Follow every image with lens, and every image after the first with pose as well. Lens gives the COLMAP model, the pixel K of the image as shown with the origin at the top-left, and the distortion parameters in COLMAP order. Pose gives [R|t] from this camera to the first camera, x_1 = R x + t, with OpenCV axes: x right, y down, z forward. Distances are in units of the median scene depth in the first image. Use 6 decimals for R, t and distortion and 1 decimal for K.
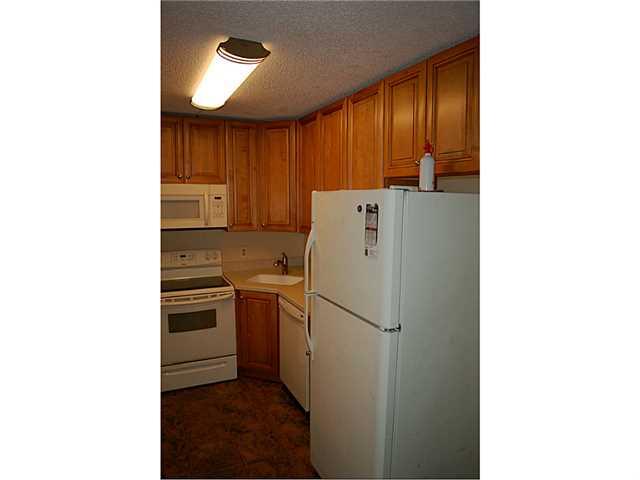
lens RADIAL K [[382.8, 0, 323.7], [0, 382.8, 238.8], [0, 0, 1]] dist [-0.080183, 0.002393]
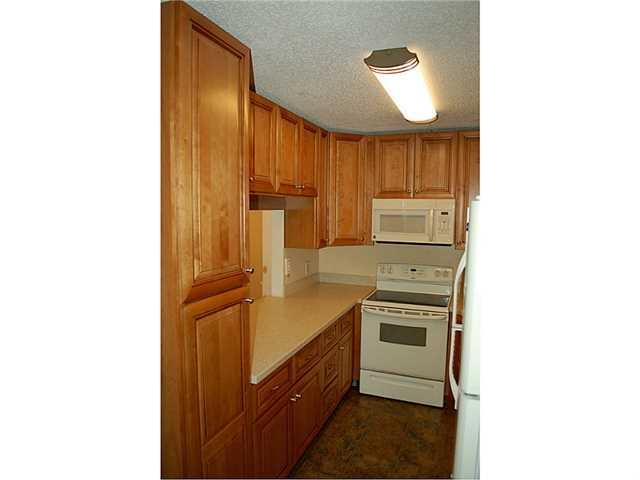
lens RADIAL K [[382.8, 0, 318.5], [0, 382.8, 238.7], [0, 0, 1]] dist [-0.080183, 0.002393]
pose [[0.672932, 0.059438, -0.737312, 0.216136], [-0.091011, 0.995846, -0.002784, -0.012403], [0.734084, 0.068977, 0.675546, 0.128701]]
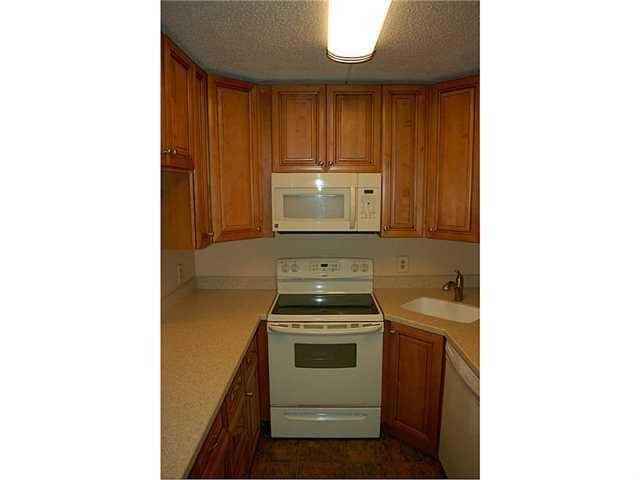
lens RADIAL K [[382.8, 0, 319.2], [0, 382.8, 241.5], [0, 0, 1]] dist [-0.080183, 0.002393]
pose [[0.897324, 0.054853, -0.437951, -0.036062], [-0.043773, 0.998415, 0.035362, -0.033355], [0.439197, -0.012561, 0.898303, 0.296275]]
